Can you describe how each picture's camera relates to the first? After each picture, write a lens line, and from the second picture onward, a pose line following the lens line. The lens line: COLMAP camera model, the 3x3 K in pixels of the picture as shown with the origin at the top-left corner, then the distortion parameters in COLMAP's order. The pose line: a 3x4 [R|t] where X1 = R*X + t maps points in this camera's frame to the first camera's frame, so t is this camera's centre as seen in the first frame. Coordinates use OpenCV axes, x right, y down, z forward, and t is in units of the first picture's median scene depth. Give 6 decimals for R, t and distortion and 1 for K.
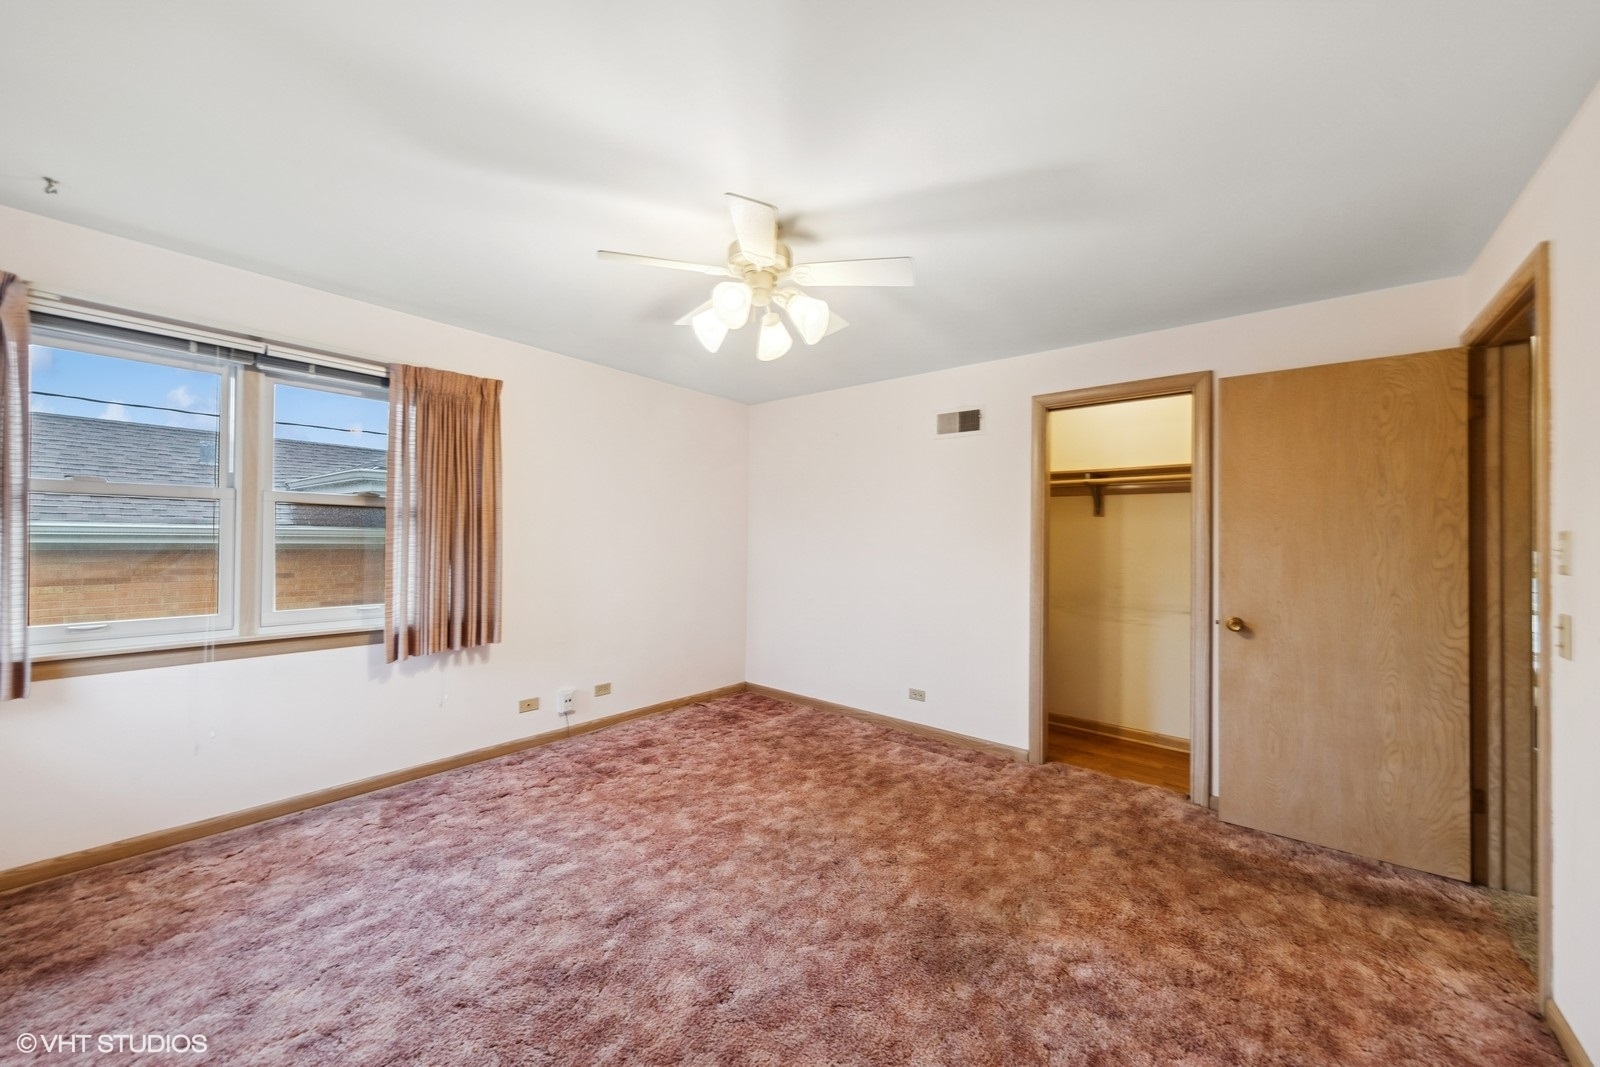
lens RADIAL K [[577.6, 0, 802.6], [0, 577.6, 530.4], [0, 0, 1]] dist [0.004989, -0.000859]
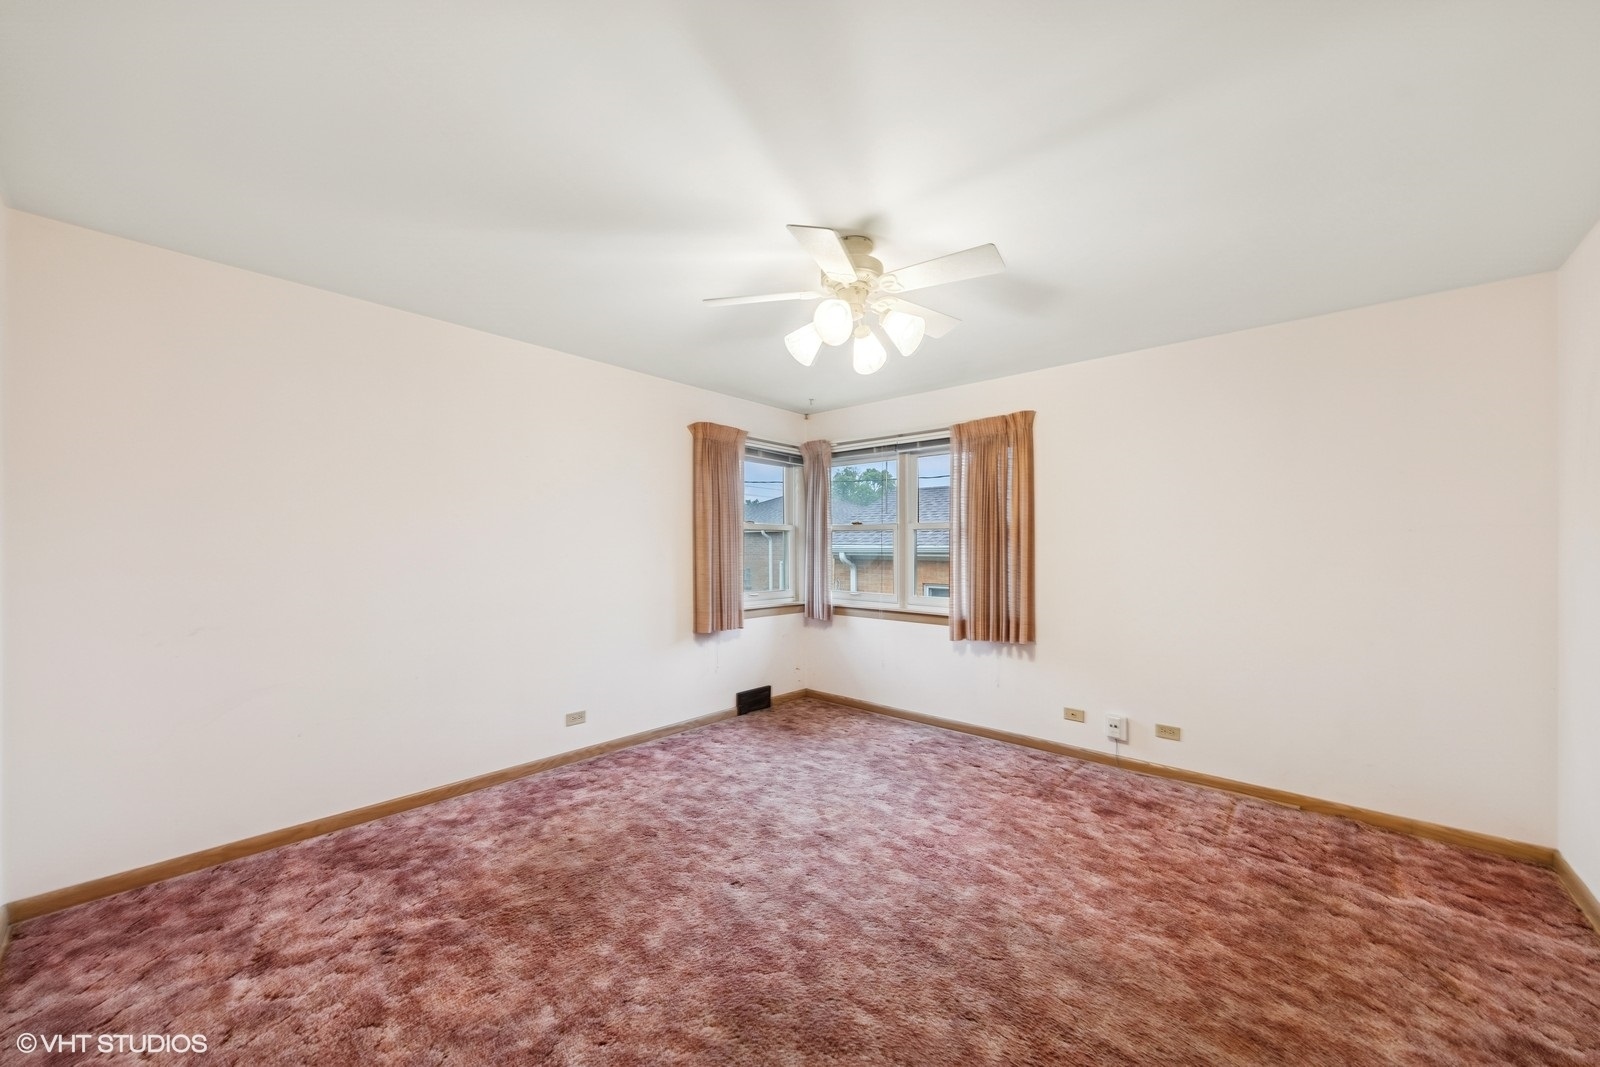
lens RADIAL K [[577.6, 0, 802.5], [0, 577.6, 544.6], [0, 0, 1]] dist [0.004989, -0.000859]
pose [[-0.030147, -0.025913, -0.999210, 0.693324], [0.009065, 0.999616, -0.026197, 0.031378], [0.999504, -0.009848, -0.029901, 0.684069]]
